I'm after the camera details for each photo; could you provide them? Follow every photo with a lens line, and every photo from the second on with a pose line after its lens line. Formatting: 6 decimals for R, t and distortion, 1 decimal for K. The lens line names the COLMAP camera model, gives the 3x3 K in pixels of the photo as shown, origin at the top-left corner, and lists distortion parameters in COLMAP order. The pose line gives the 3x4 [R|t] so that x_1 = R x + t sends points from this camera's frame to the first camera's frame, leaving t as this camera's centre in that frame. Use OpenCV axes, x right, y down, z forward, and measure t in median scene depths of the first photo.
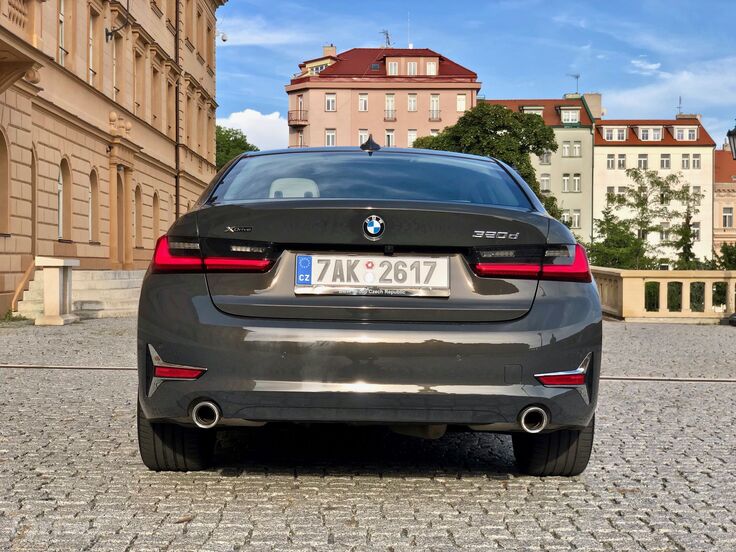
lens RADIAL K [[1114.4, 0, 367.9], [0, 1114.4, 276.8], [0, 0, 1]] dist [0.062866, 0.000000]
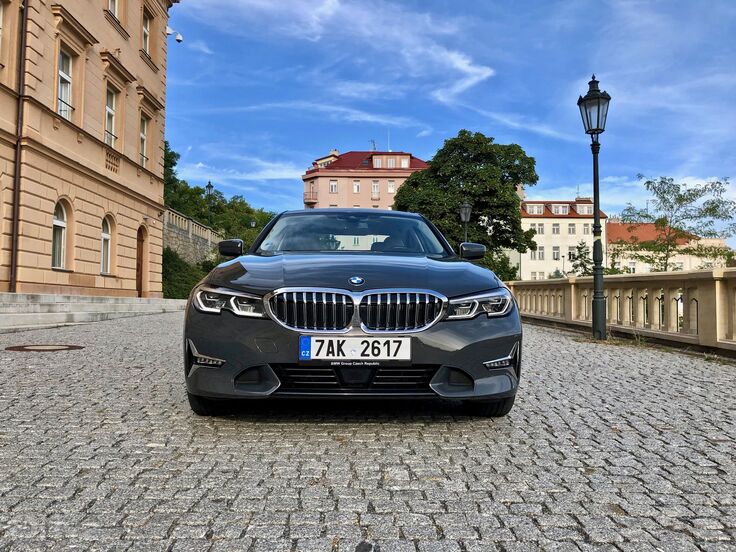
lens RADIAL K [[614.3, 0, 366.2], [0, 614.3, 275.1], [0, 0, 1]] dist [0.030784, -0.023052]
pose [[0.999991, 0.003924, -0.001363, 0.009512], [-0.003998, 0.998270, -0.058653, 0.000840], [0.001130, 0.058658, 0.998277, 0.231241]]
